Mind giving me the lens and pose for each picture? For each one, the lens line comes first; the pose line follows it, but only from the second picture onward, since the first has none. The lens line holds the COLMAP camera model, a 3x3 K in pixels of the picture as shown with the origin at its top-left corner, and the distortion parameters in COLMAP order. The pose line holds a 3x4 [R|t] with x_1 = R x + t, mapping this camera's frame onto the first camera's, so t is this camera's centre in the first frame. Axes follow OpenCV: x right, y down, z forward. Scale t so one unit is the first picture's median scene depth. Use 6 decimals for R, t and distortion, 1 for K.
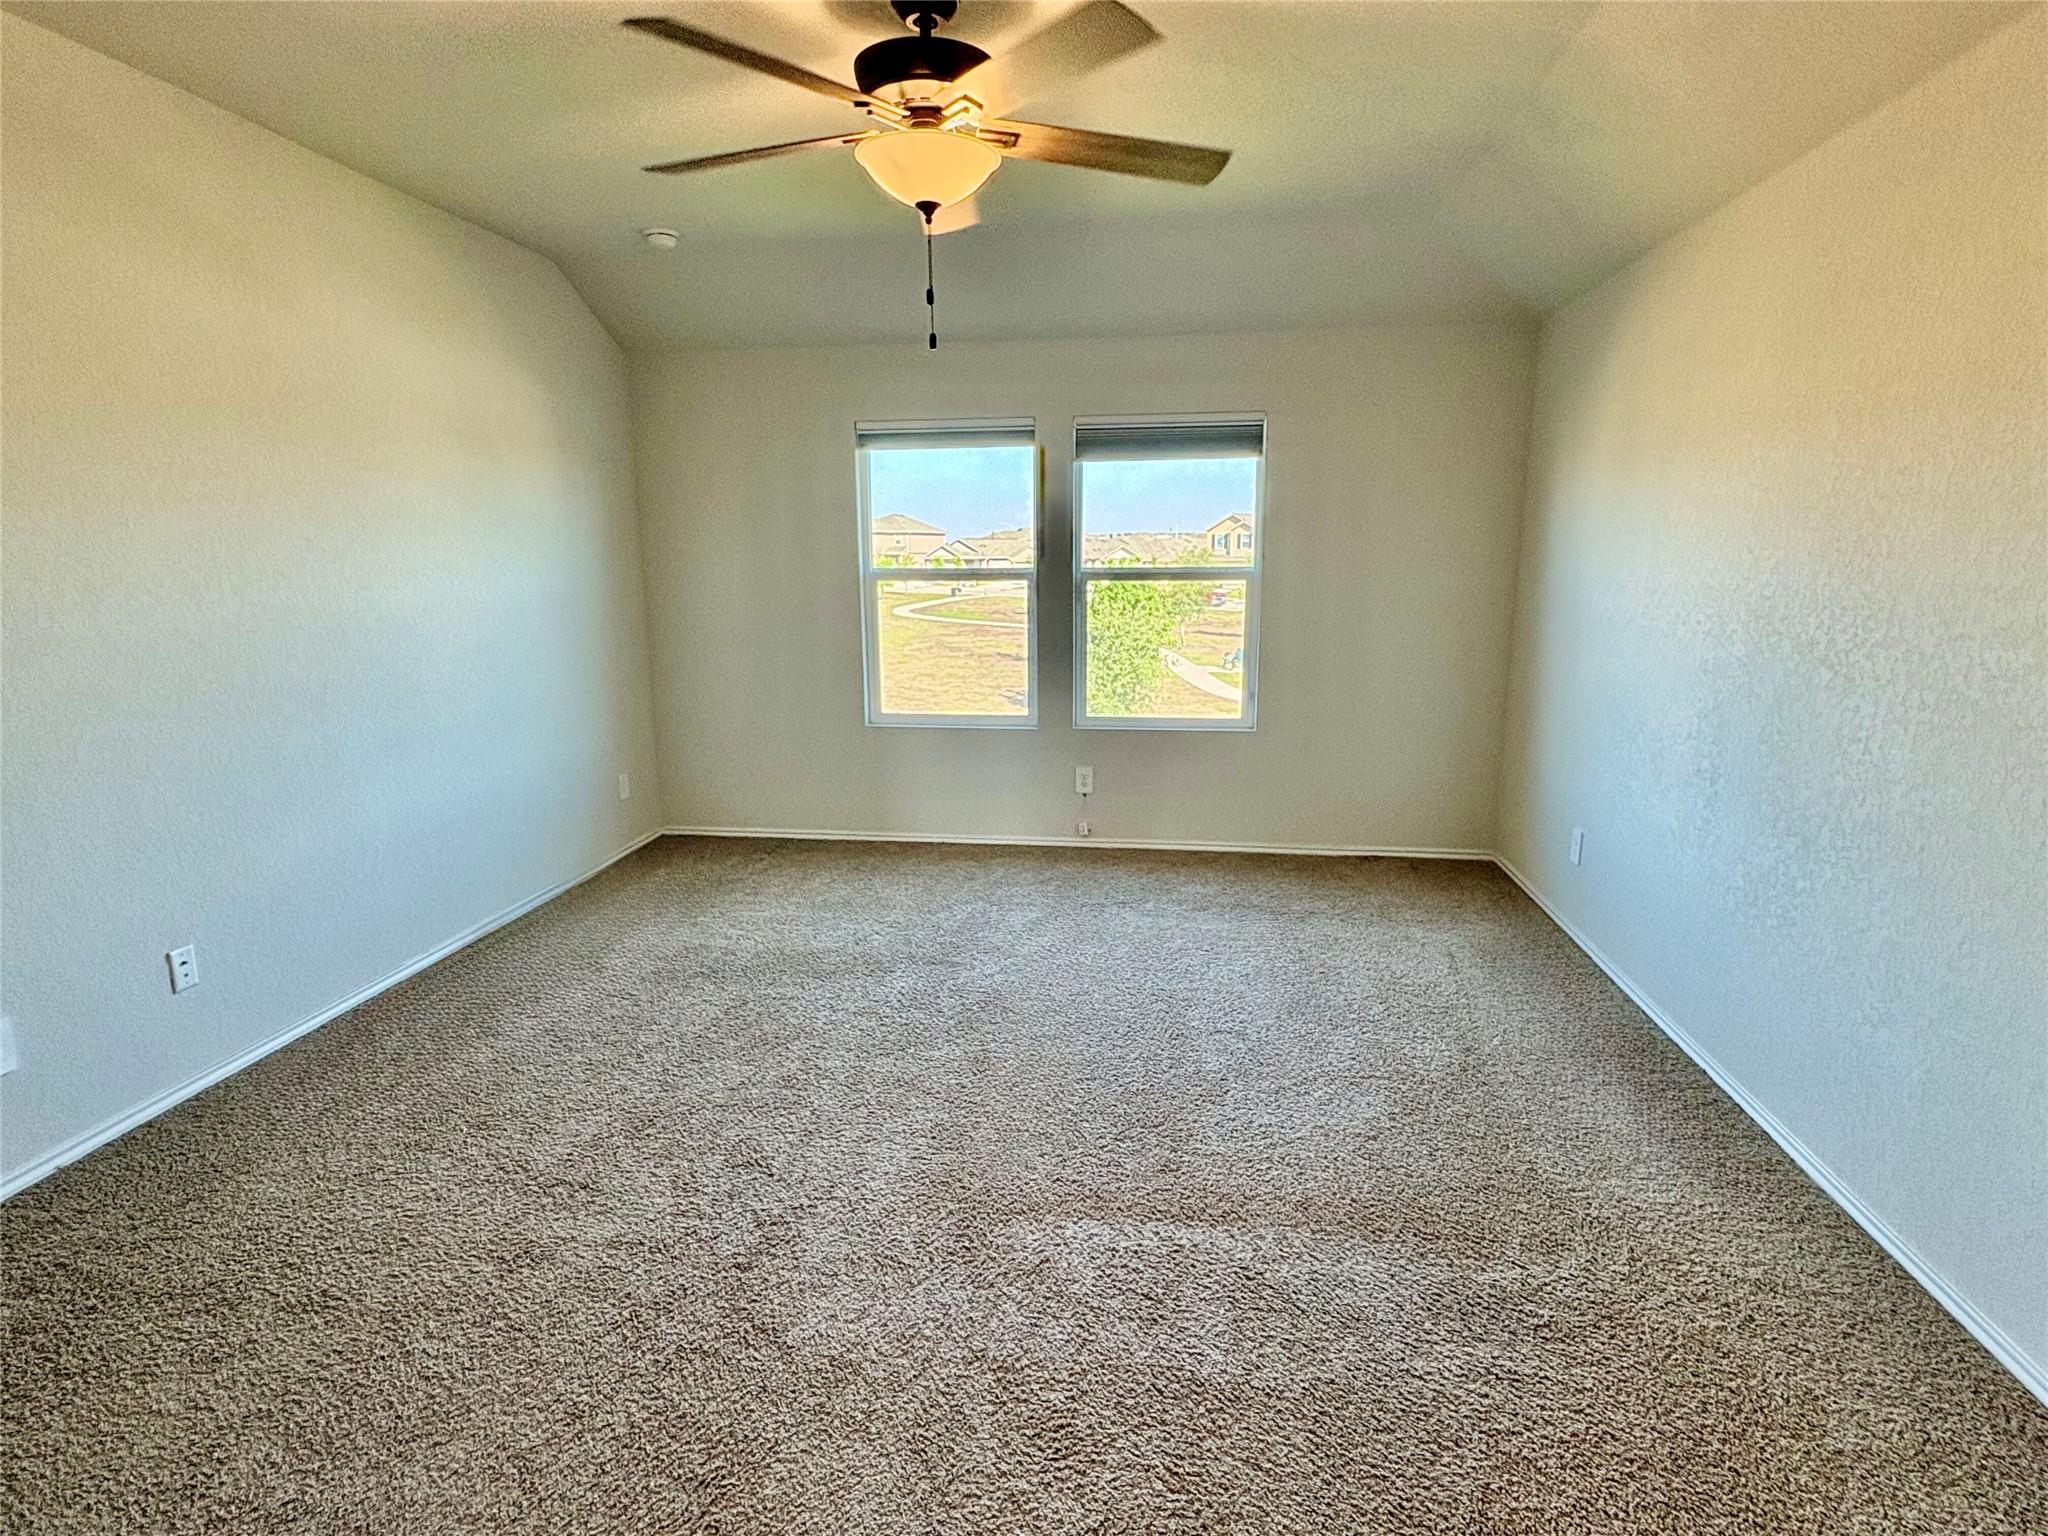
lens RADIAL K [[1076.6, 0, 1024.0], [0, 1076.6, 768.0], [0, 0, 1]] dist [-0.000916, -0.000056]
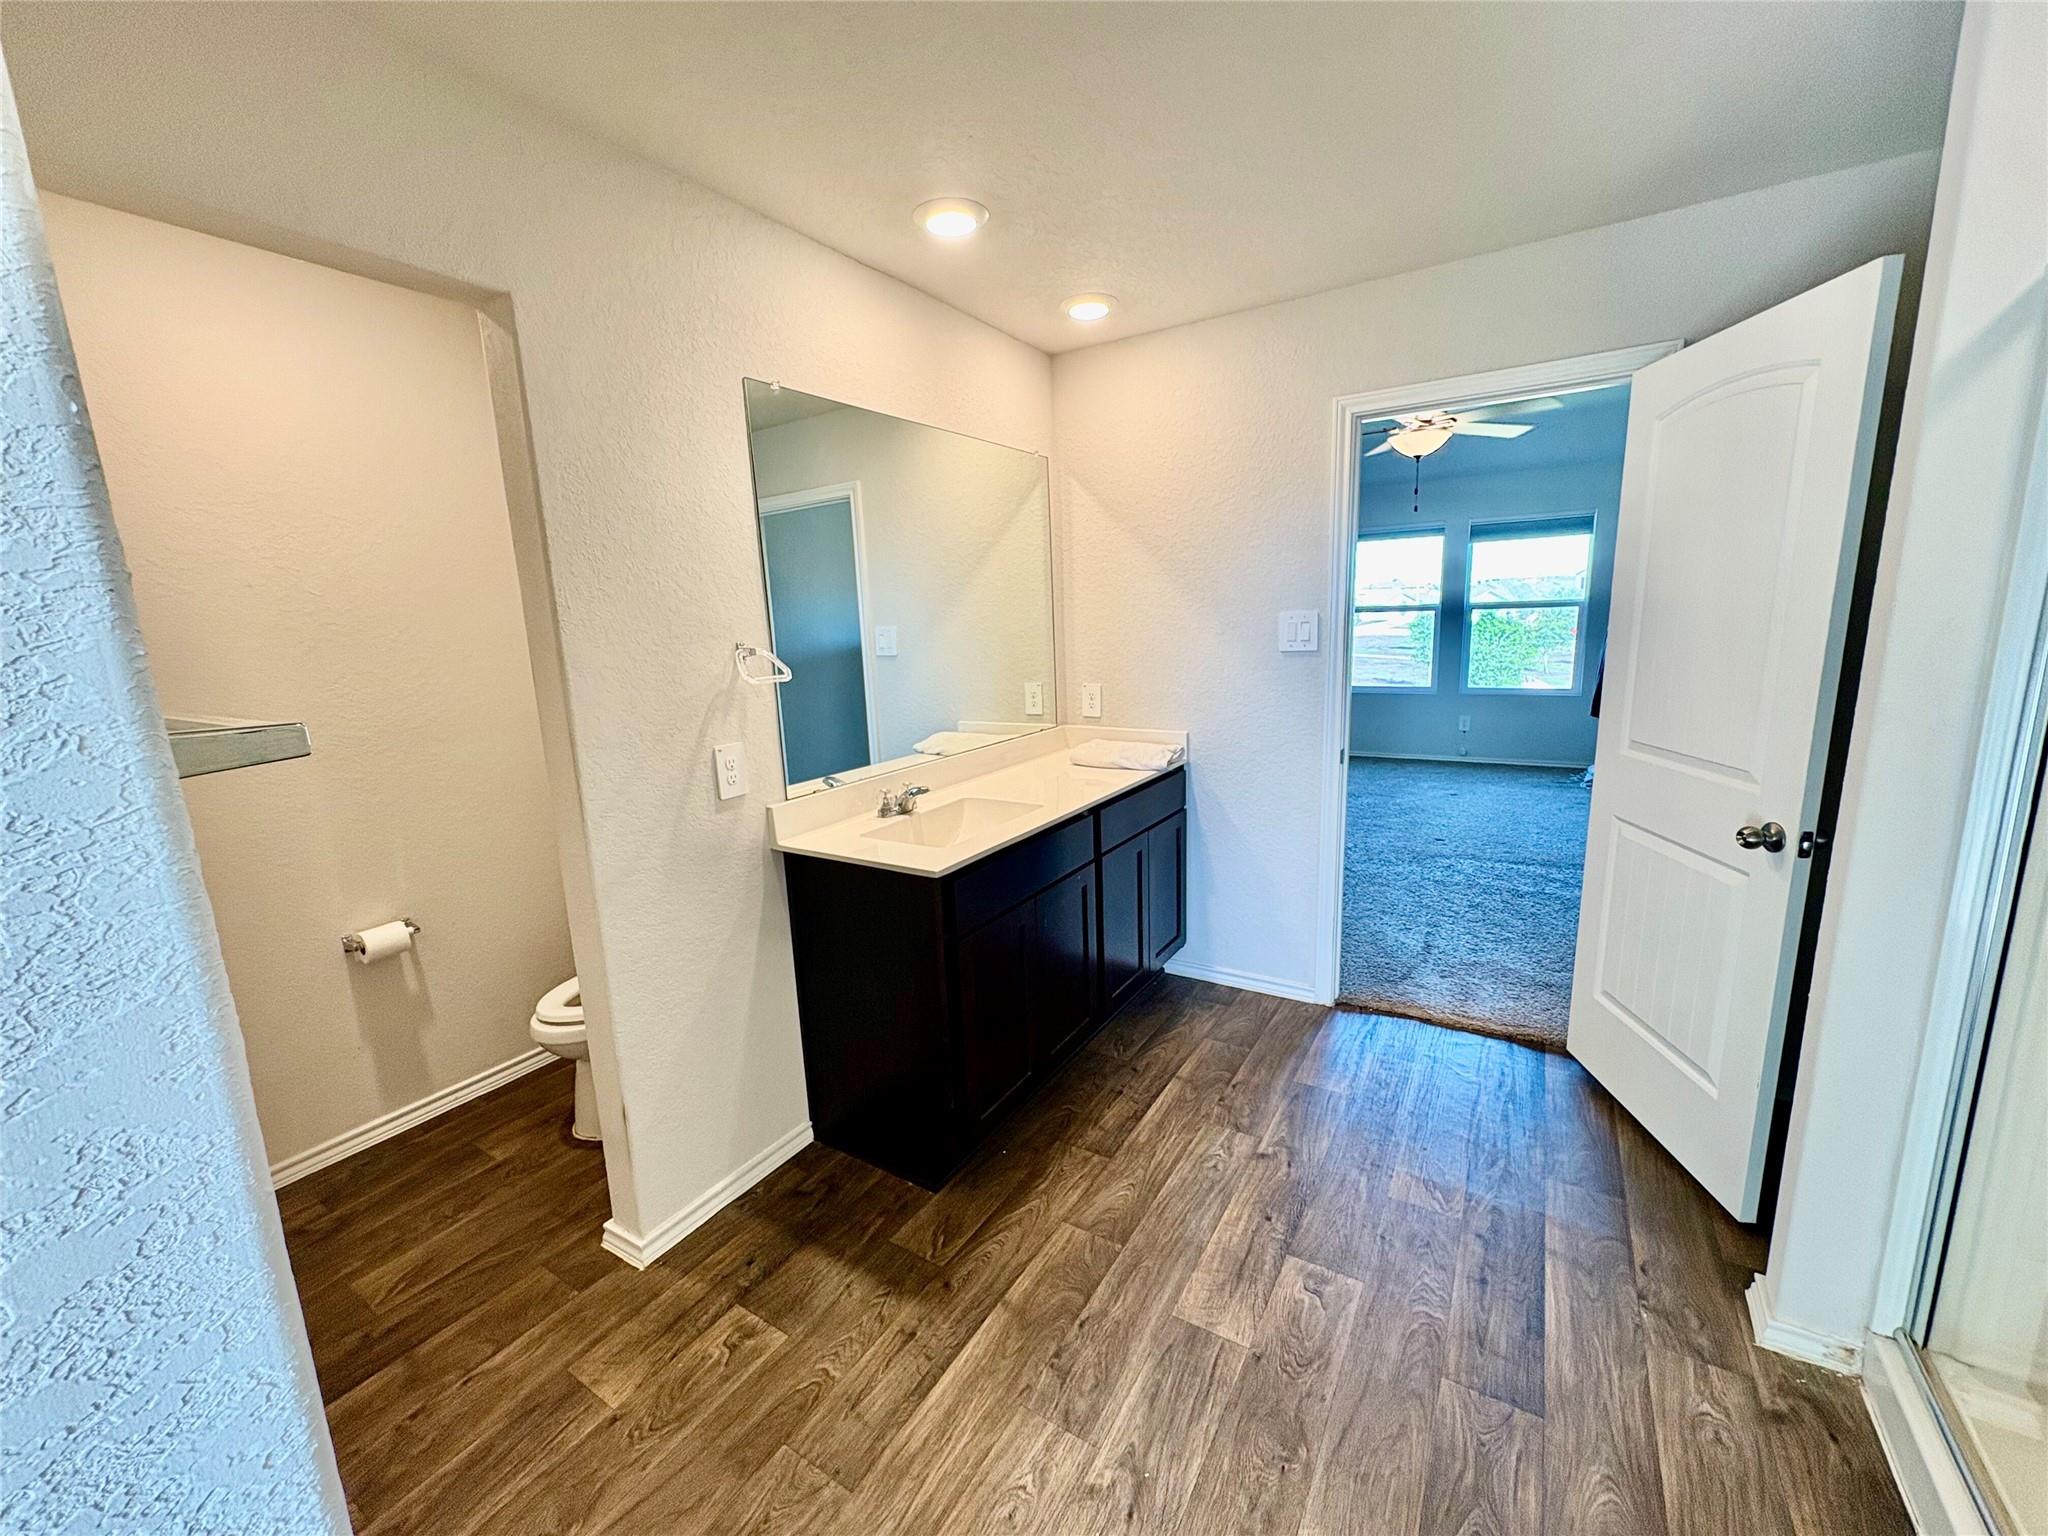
lens RADIAL K [[808.6, 0, 1024.0], [0, 808.6, 768.0], [0, 0, 1]] dist [-0.000673, 0.000179]
pose [[0.910788, 0.047473, -0.410136, -0.059803], [-0.047327, 0.998824, 0.010515, 0.114552], [0.410153, 0.009834, 0.911964, -0.548608]]
